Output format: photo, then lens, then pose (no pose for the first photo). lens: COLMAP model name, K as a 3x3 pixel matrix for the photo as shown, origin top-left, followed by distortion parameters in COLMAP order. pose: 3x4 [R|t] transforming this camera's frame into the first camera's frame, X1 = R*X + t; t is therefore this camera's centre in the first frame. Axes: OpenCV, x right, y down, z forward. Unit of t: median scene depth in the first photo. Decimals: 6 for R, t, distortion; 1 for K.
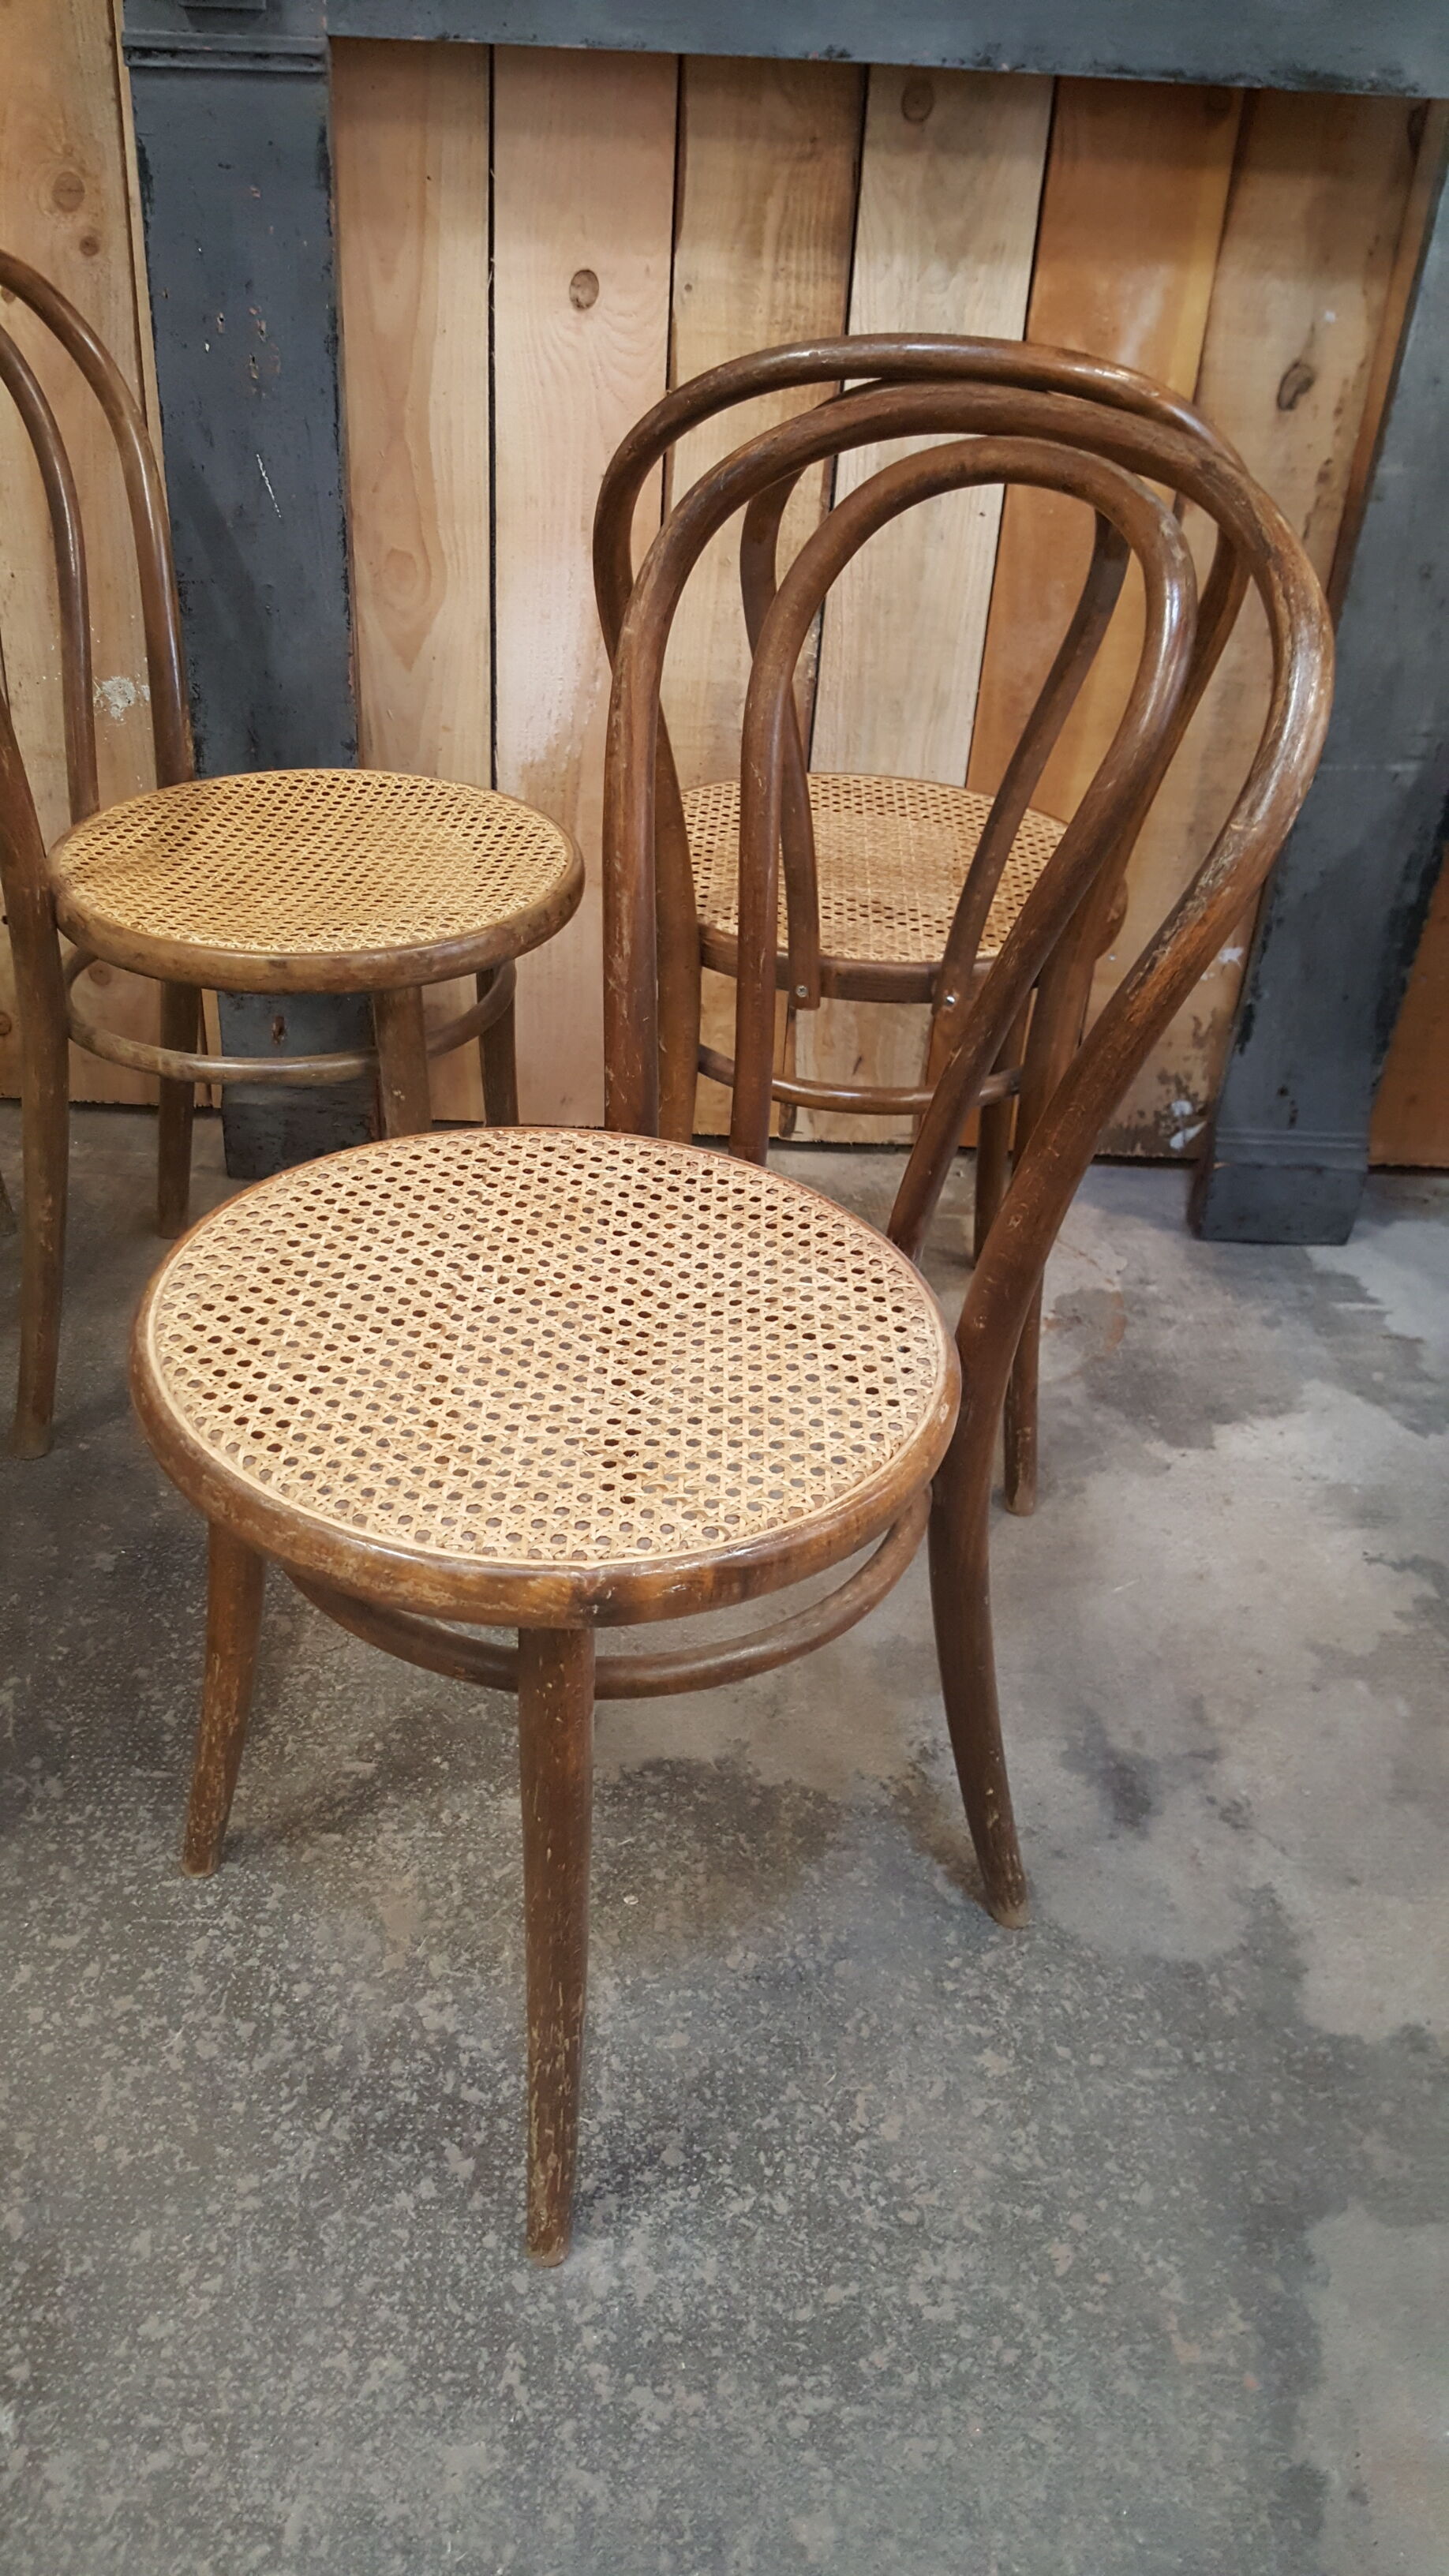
lens RADIAL K [[1917.7, 0, 618.1], [0, 1917.7, 1257.6], [0, 0, 1]] dist [0.095671, -0.155074]
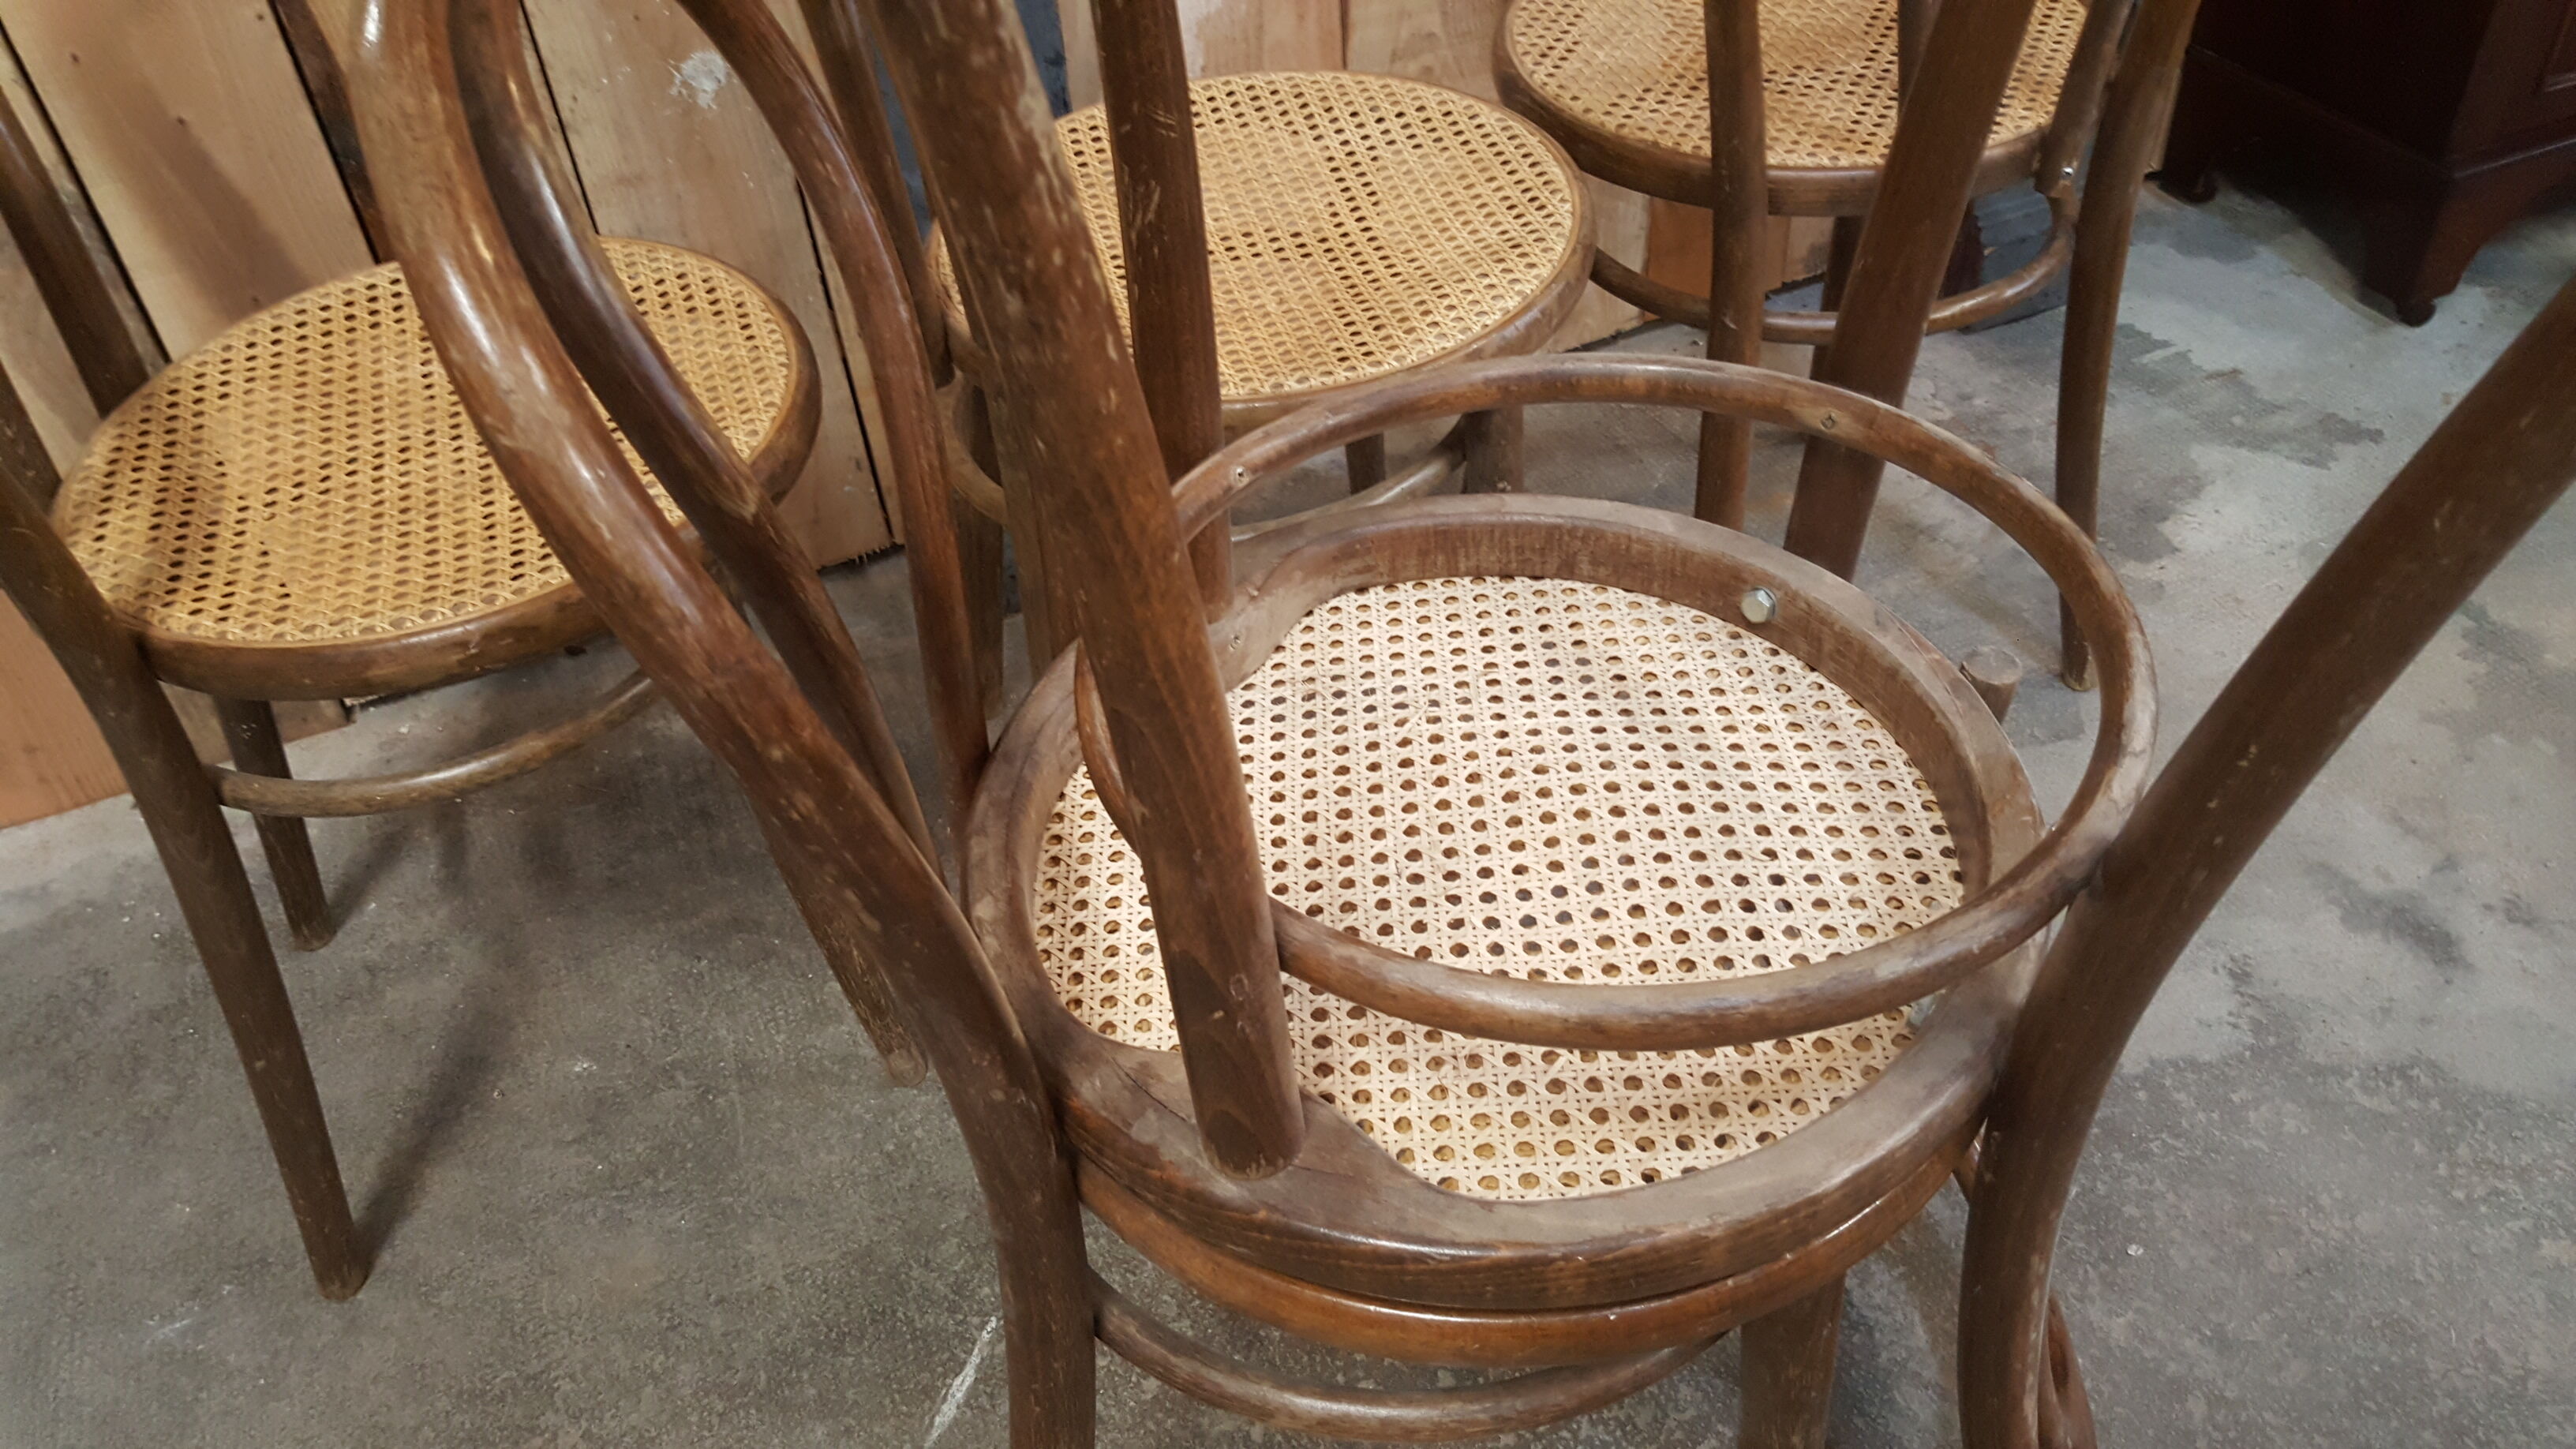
lens RADIAL K [[1950.8, 0, 1182.2], [0, 1950.8, 762.7], [0, 0, 1]] dist [0.040581, -0.082611]
pose [[0.907465, -0.355716, 0.223546, -0.539806], [0.309273, 0.925740, 0.217614, -0.229839], [-0.284354, -0.128340, 0.950090, 0.278086]]
